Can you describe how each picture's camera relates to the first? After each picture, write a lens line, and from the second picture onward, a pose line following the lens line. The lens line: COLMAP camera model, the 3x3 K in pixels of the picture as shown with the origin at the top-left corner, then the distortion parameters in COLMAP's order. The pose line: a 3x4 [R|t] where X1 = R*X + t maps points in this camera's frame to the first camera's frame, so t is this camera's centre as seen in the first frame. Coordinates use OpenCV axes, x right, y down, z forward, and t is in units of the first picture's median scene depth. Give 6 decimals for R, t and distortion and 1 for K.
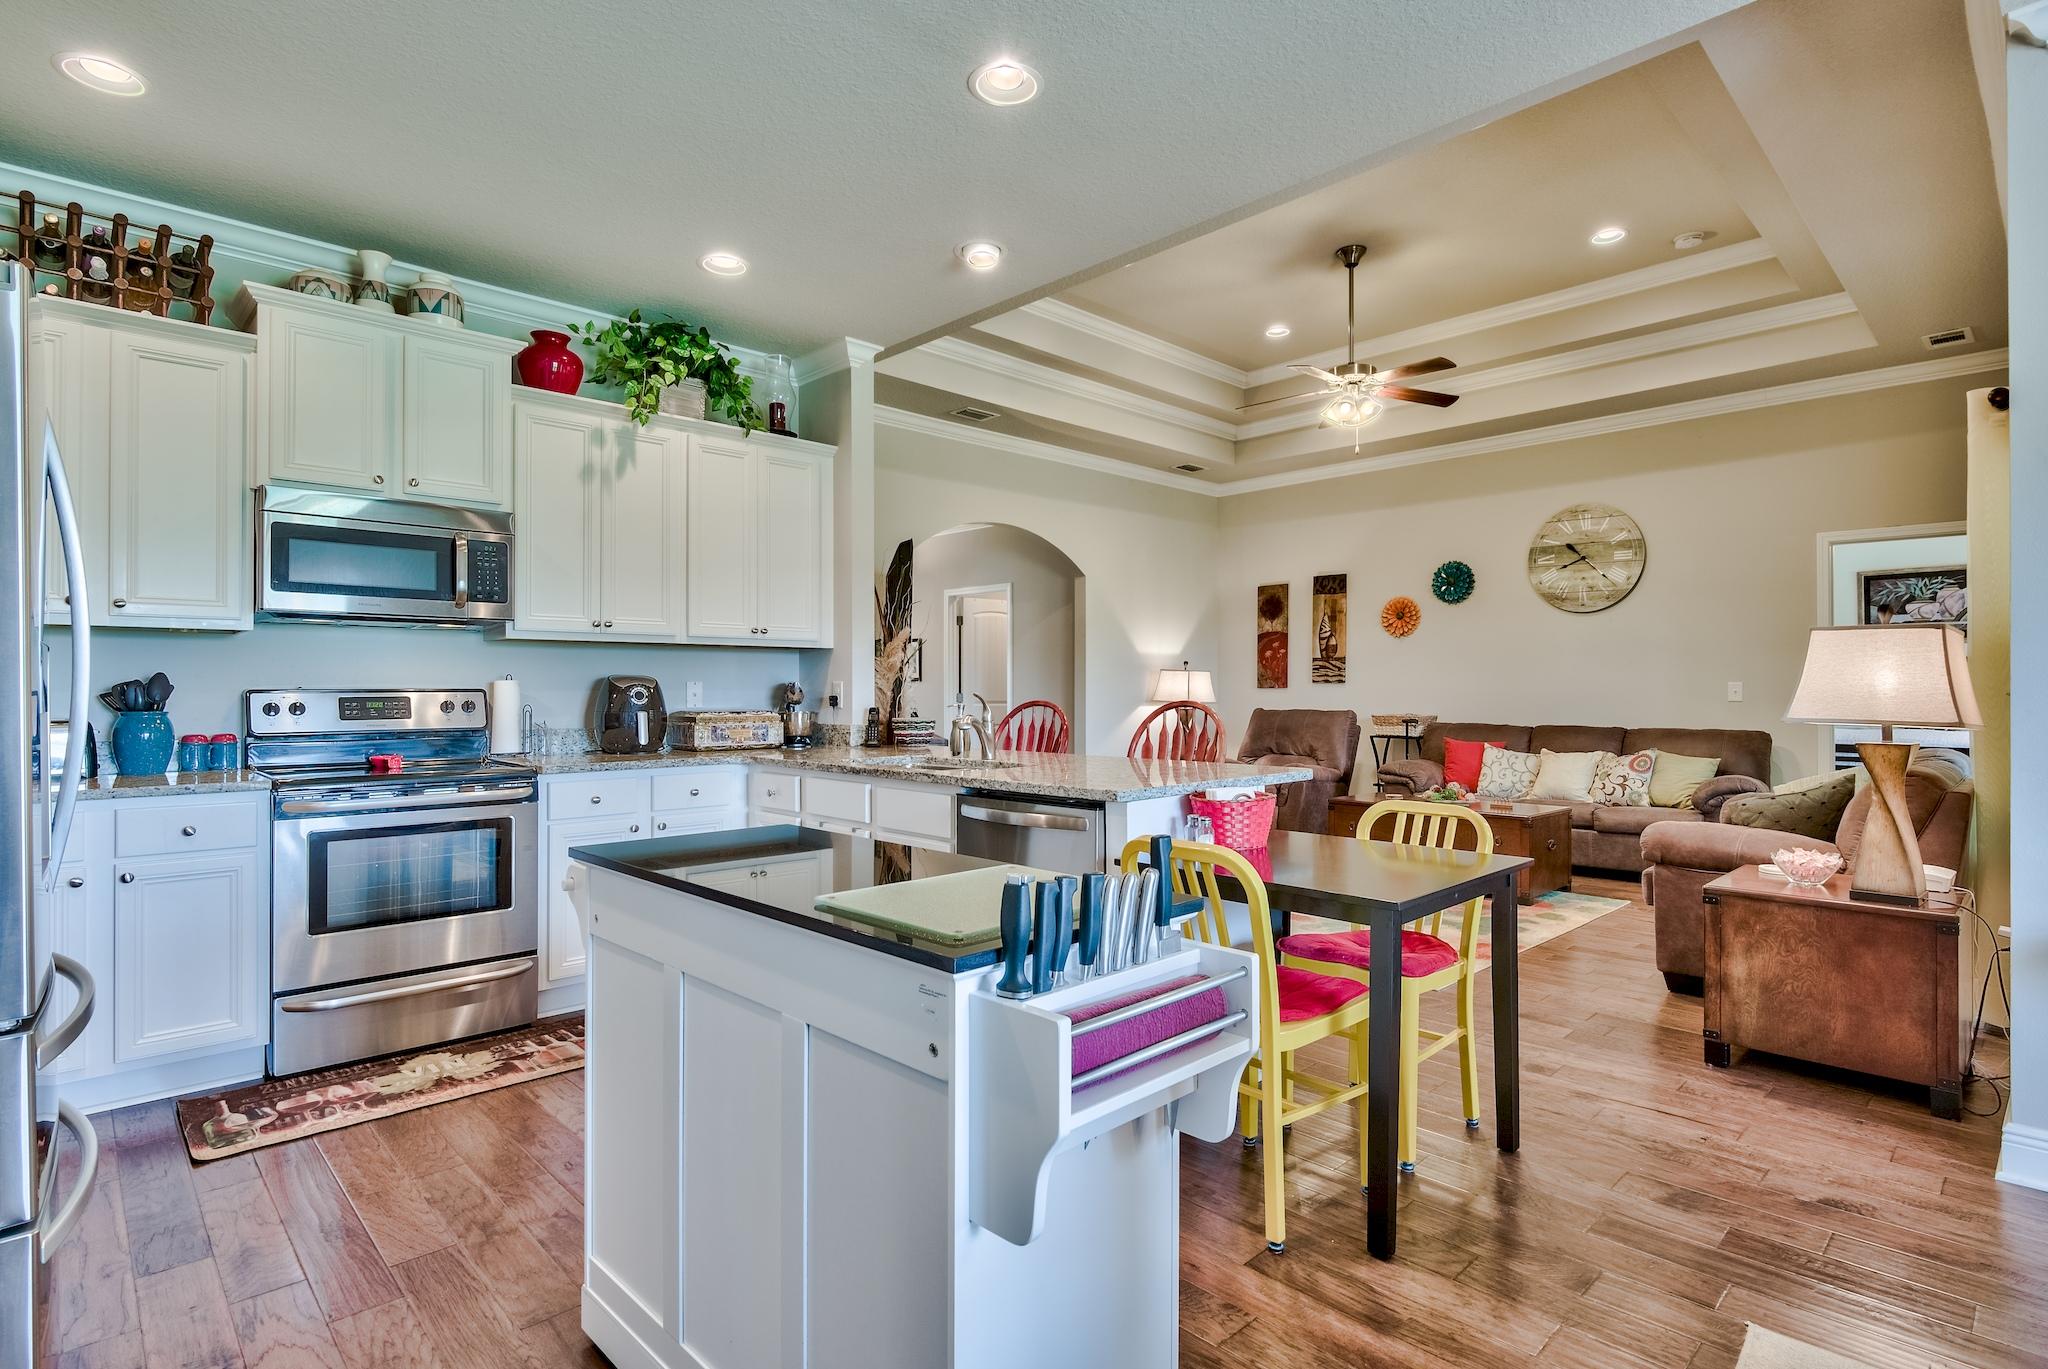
lens RADIAL K [[1034.8, 0, 1029.9], [0, 1034.8, 679.5], [0, 0, 1]] dist [-0.001741, -0.000267]
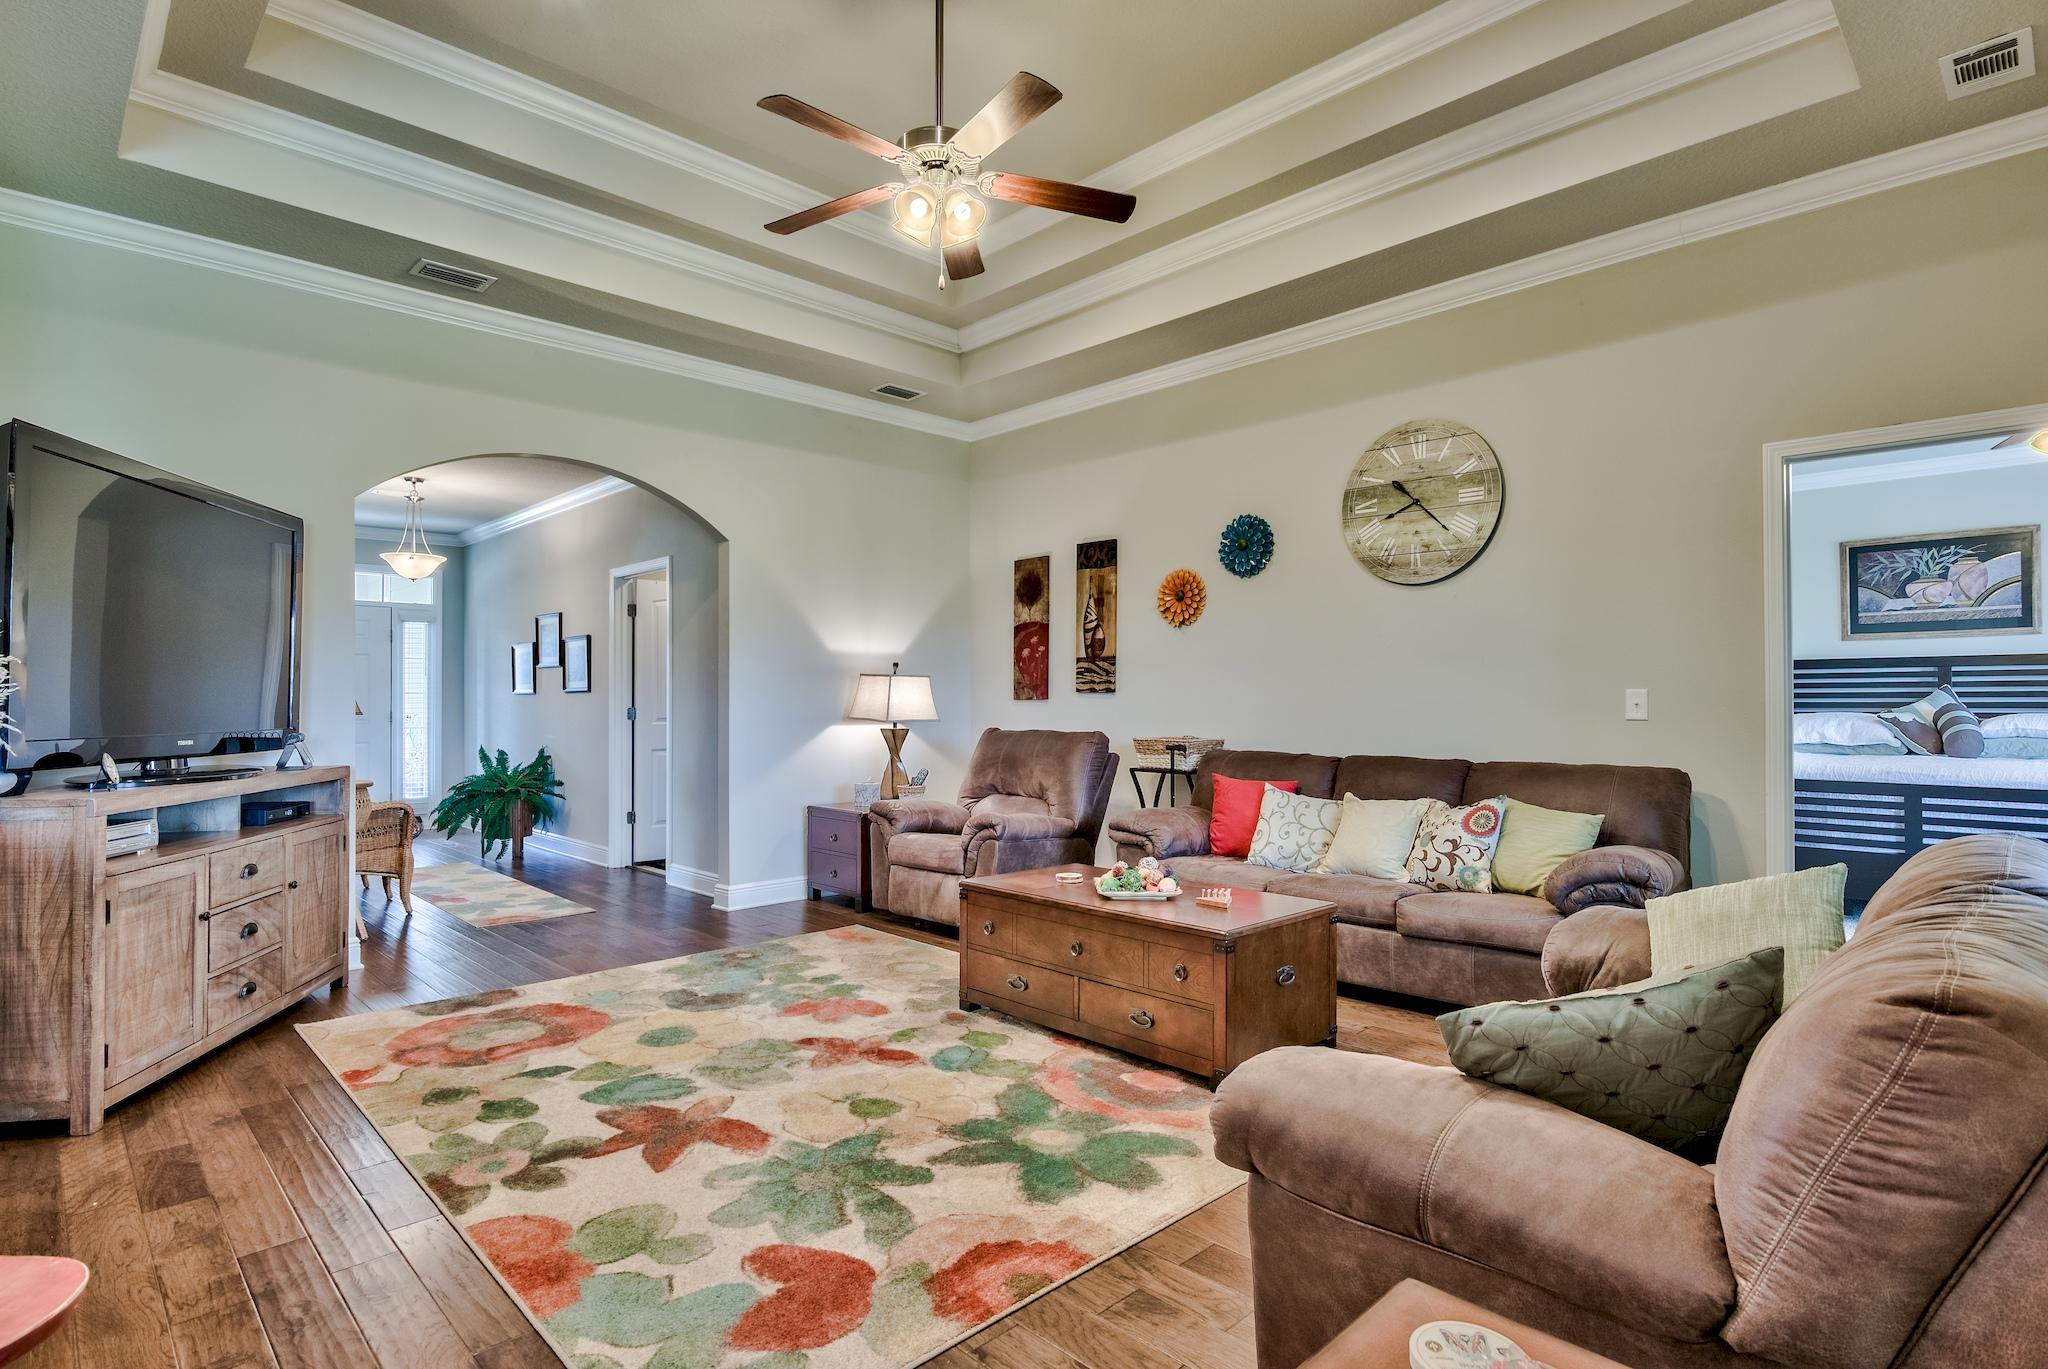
lens RADIAL K [[1041.1, 0, 1010.9], [0, 1041.1, 686.4], [0, 0, 1]] dist [-0.000876, 0.000258]
pose [[0.999990, -0.000992, -0.004362, 0.432355], [0.000968, 0.999984, -0.005595, 0.005653], [0.004368, 0.005591, 0.999975, 0.519454]]
